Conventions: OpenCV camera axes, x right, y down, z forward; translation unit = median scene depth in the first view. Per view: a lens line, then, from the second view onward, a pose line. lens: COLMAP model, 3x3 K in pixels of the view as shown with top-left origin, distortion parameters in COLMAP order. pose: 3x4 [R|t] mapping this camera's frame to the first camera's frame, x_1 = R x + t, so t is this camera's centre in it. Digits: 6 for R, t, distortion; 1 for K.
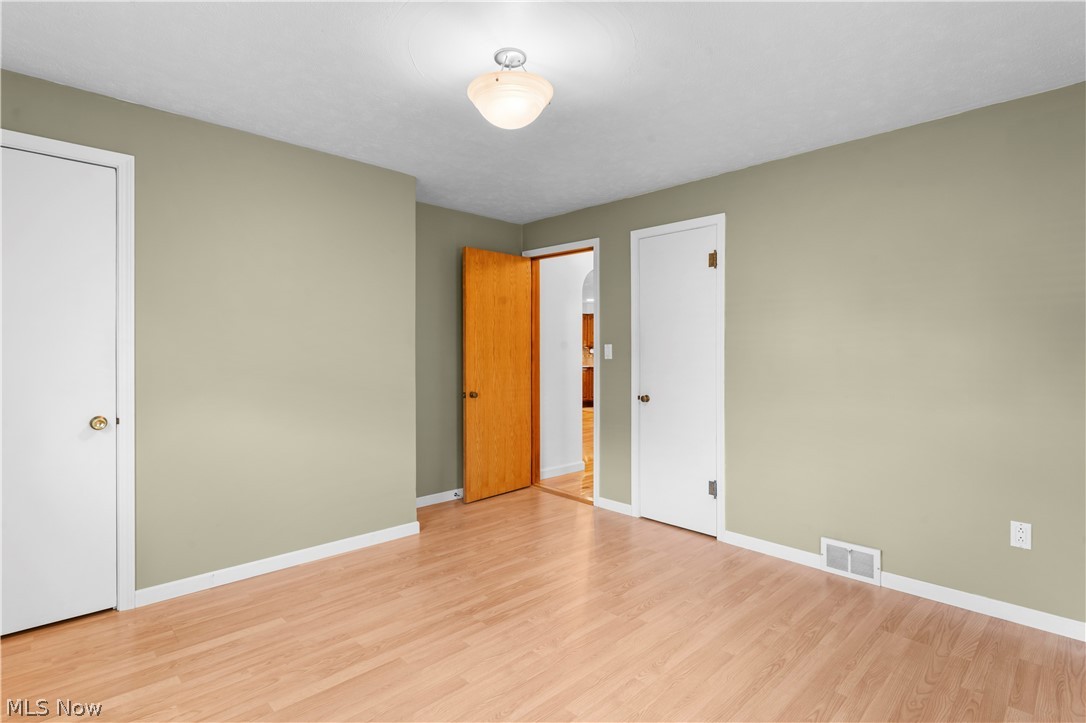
lens RADIAL K [[535.8, 0, 533.4], [0, 535.8, 353.4], [0, 0, 1]] dist [-0.000104, -0.000573]
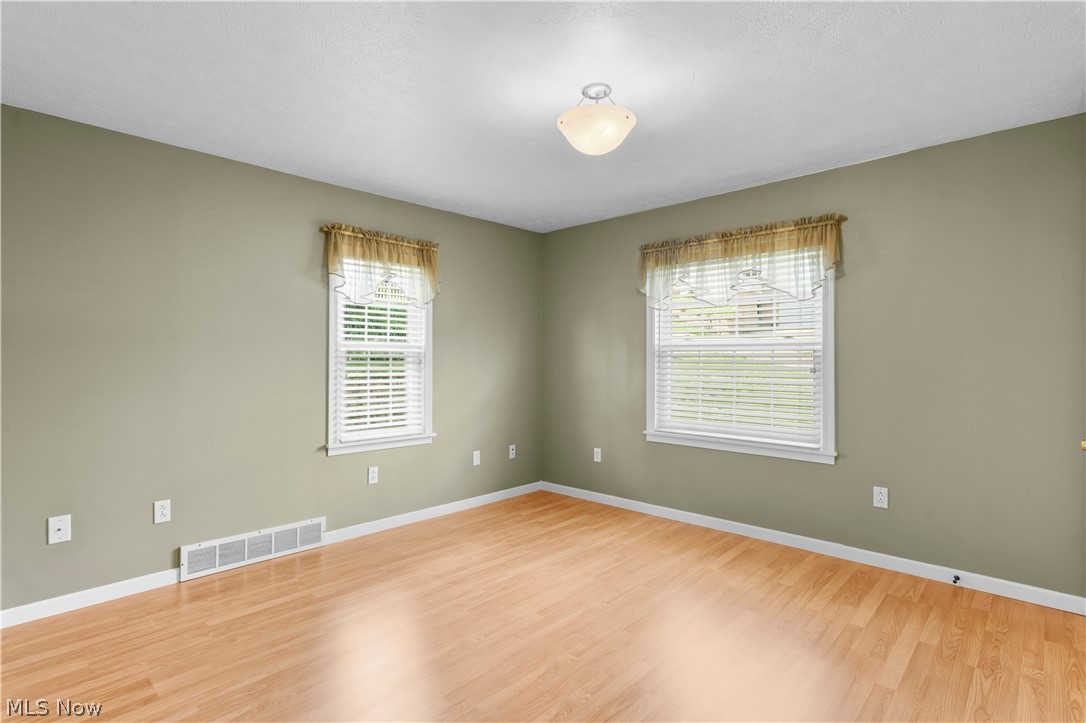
lens RADIAL K [[535.8, 0, 543.3], [0, 535.8, 358.3], [0, 0, 1]] dist [-0.000104, -0.000573]
pose [[-0.997762, -0.003392, -0.066779, 0.096520], [-0.003942, 0.999959, 0.008107, -0.008804], [0.066749, 0.008352, -0.997735, 1.478800]]
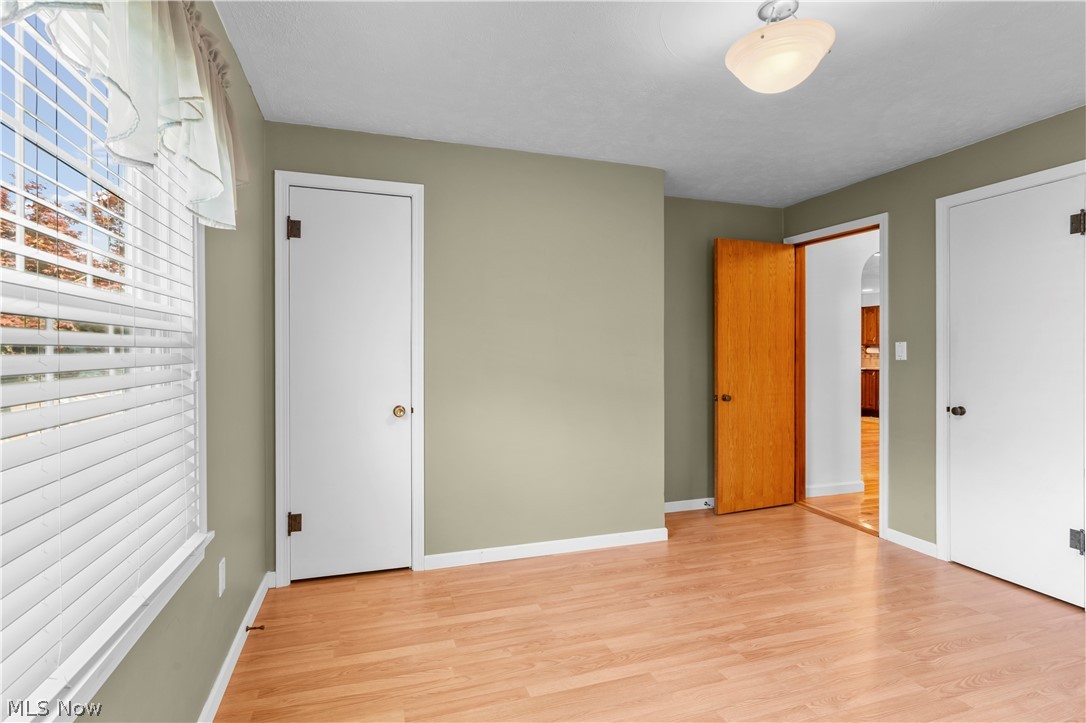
lens RADIAL K [[535.8, 0, 536.6], [0, 535.8, 355.9], [0, 0, 1]] dist [-0.000104, -0.000573]
pose [[0.903104, 0.002422, -0.429415, -0.016967], [-0.000185, 0.999986, 0.005252, -0.000091], [0.429422, -0.004664, 0.903092, 0.041853]]
